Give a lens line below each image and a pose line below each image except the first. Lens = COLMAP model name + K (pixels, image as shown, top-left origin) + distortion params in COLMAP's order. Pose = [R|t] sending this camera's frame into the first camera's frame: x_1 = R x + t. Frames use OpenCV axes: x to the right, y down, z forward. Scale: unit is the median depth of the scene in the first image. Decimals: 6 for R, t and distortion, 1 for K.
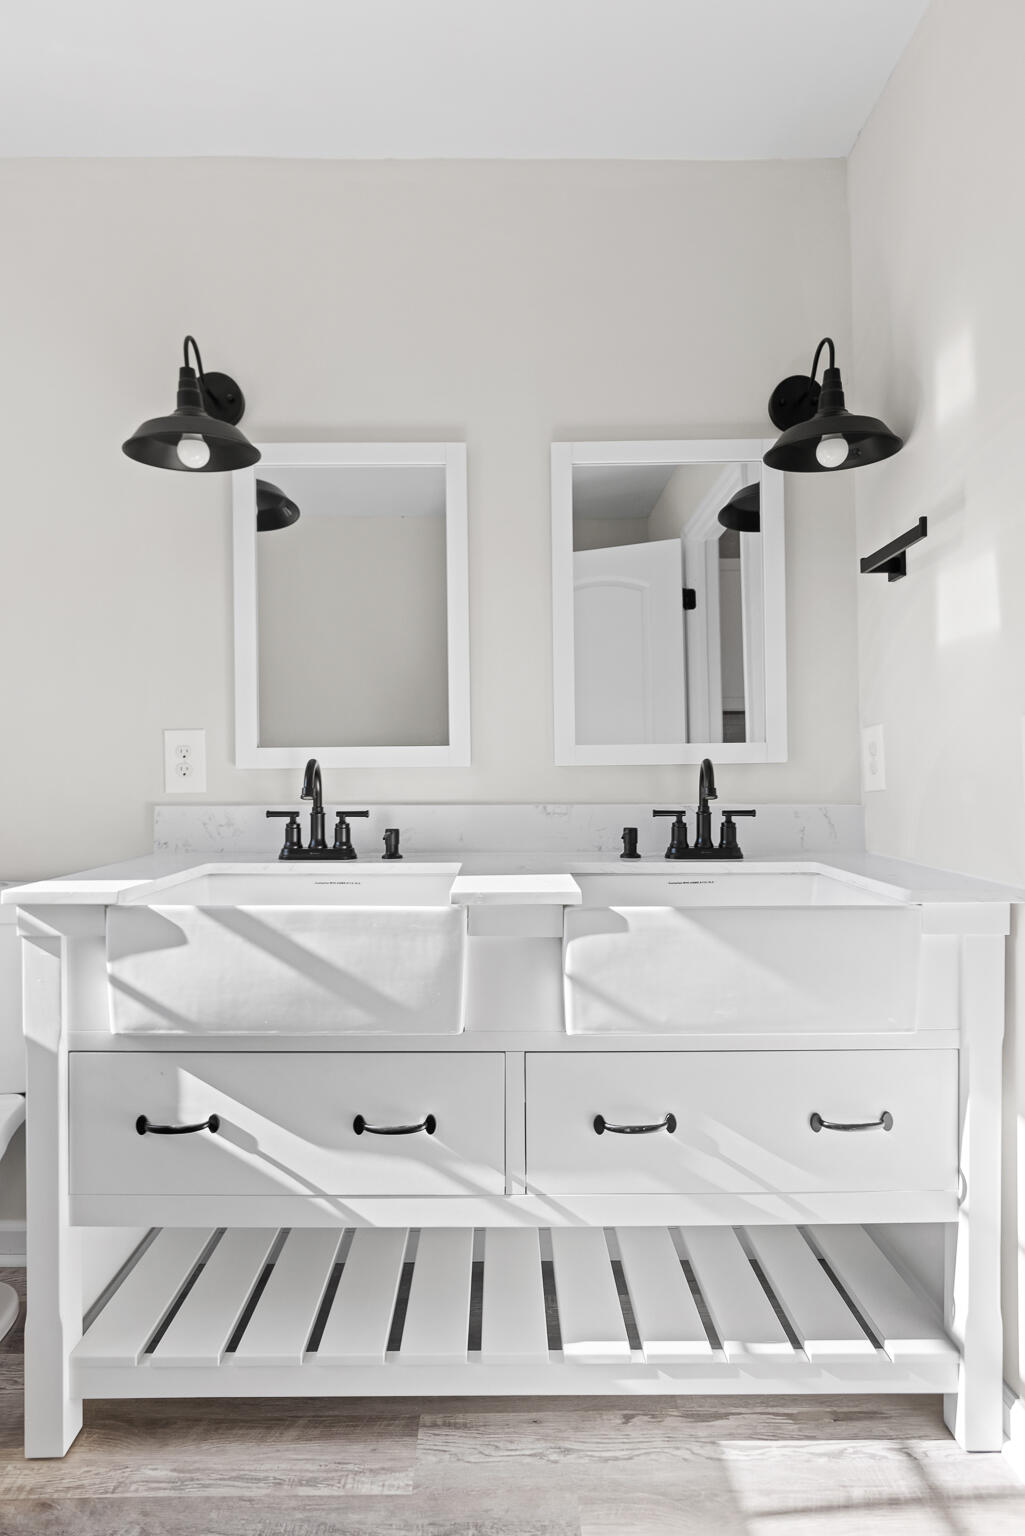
lens RADIAL K [[842.5, 0, 511.6], [0, 842.5, 768.1], [0, 0, 1]] dist [-0.000989, -0.000018]
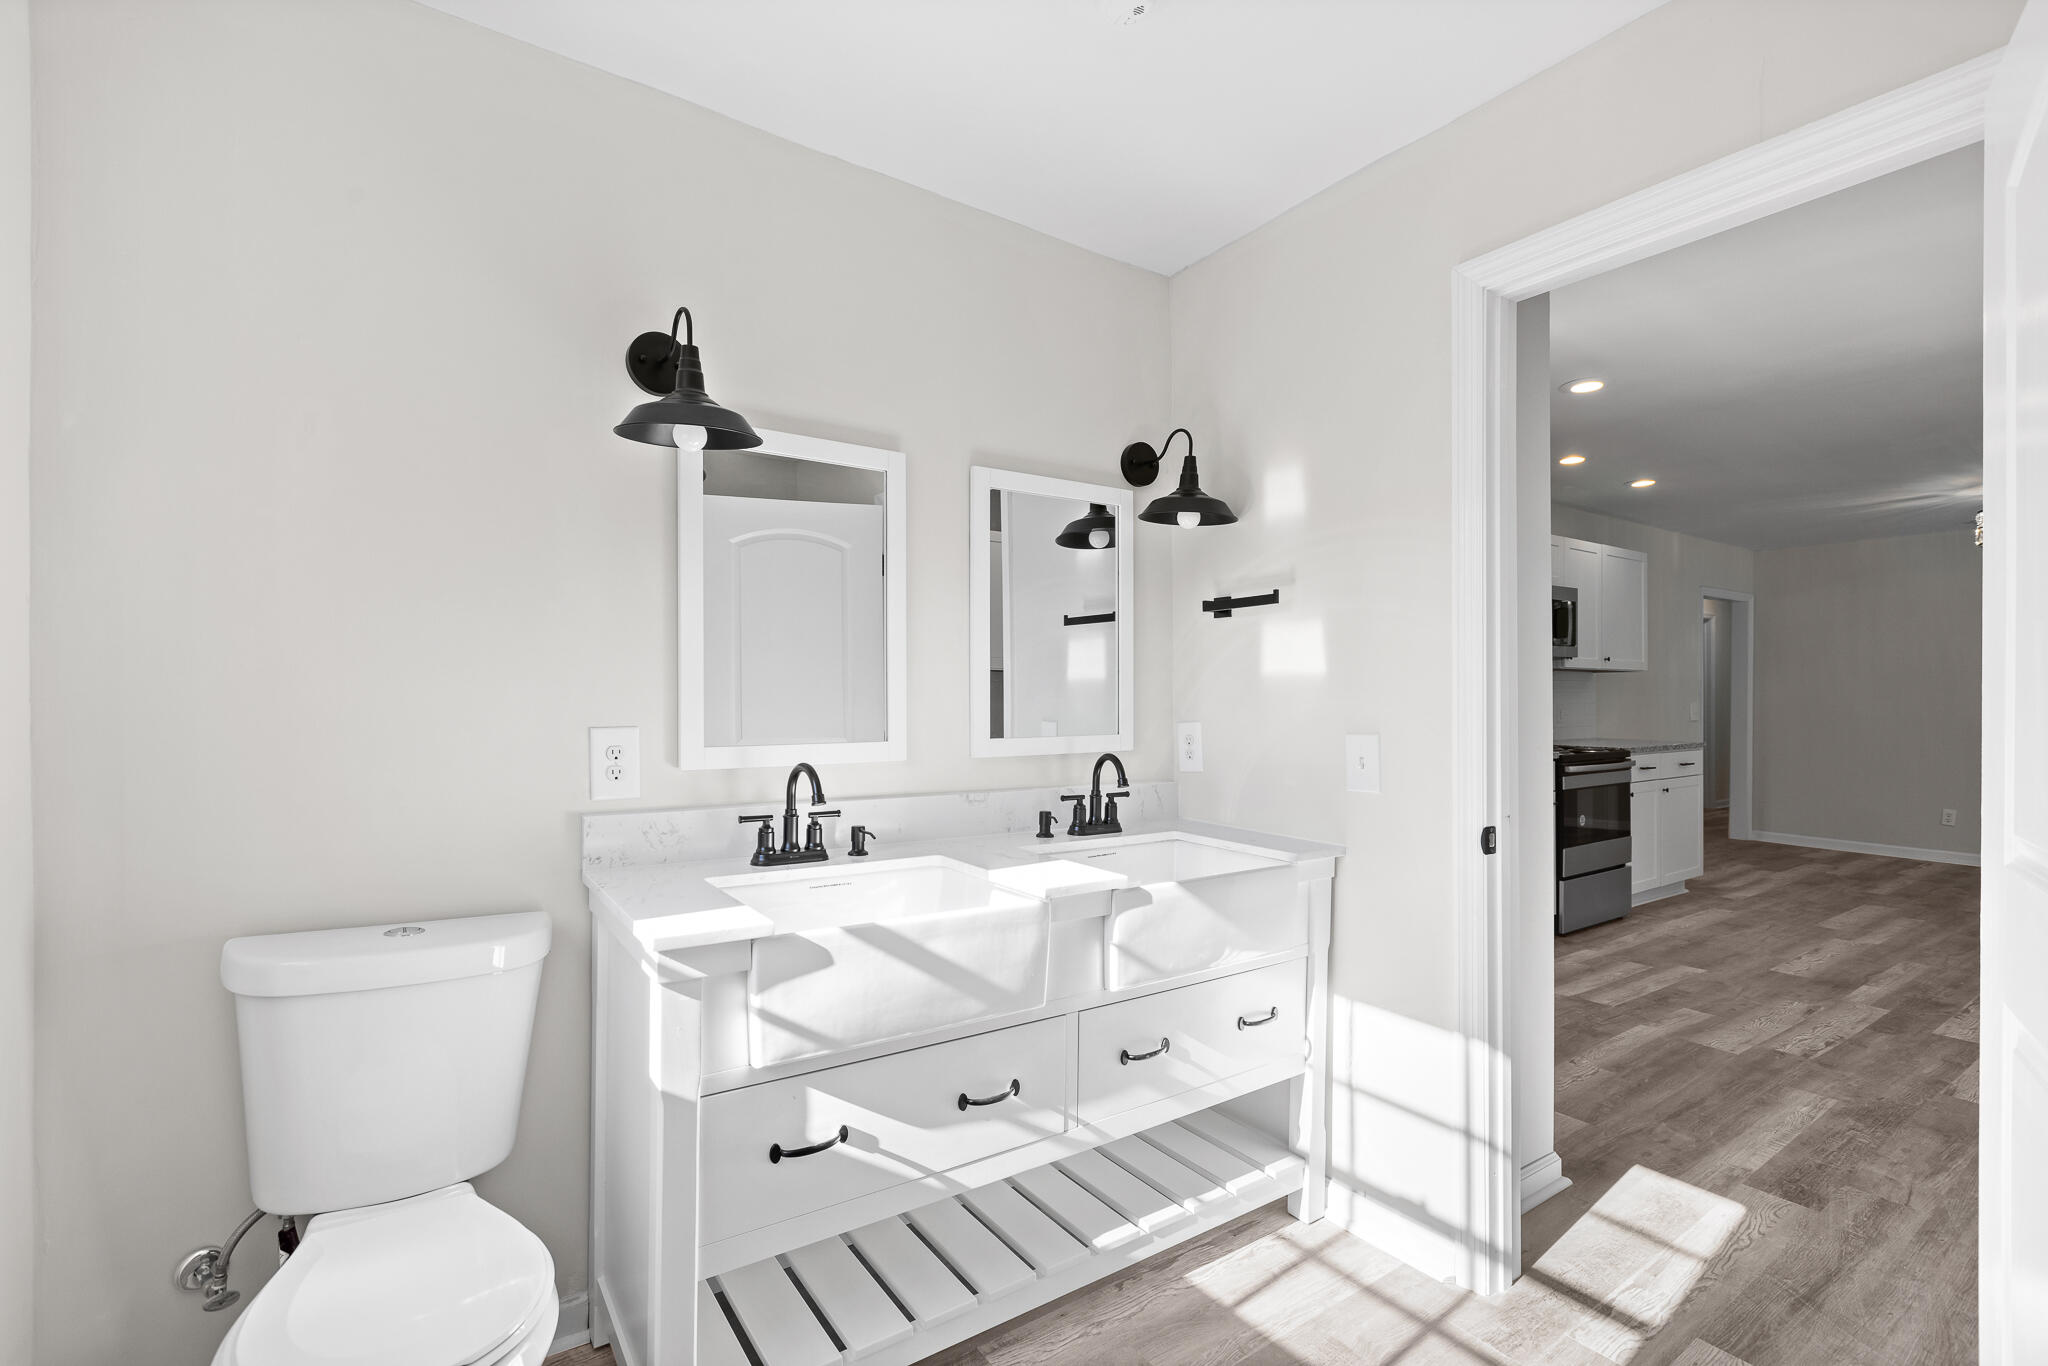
lens RADIAL K [[932.0, 0, 1030.4], [0, 932.0, 686.6], [0, 0, 1]] dist [-0.003792, 0.000475]
pose [[0.822014, 0.016640, 0.569224, -0.822322], [-0.018048, 0.999832, -0.003165, -0.131234], [-0.569181, -0.007672, 0.822177, -0.073963]]
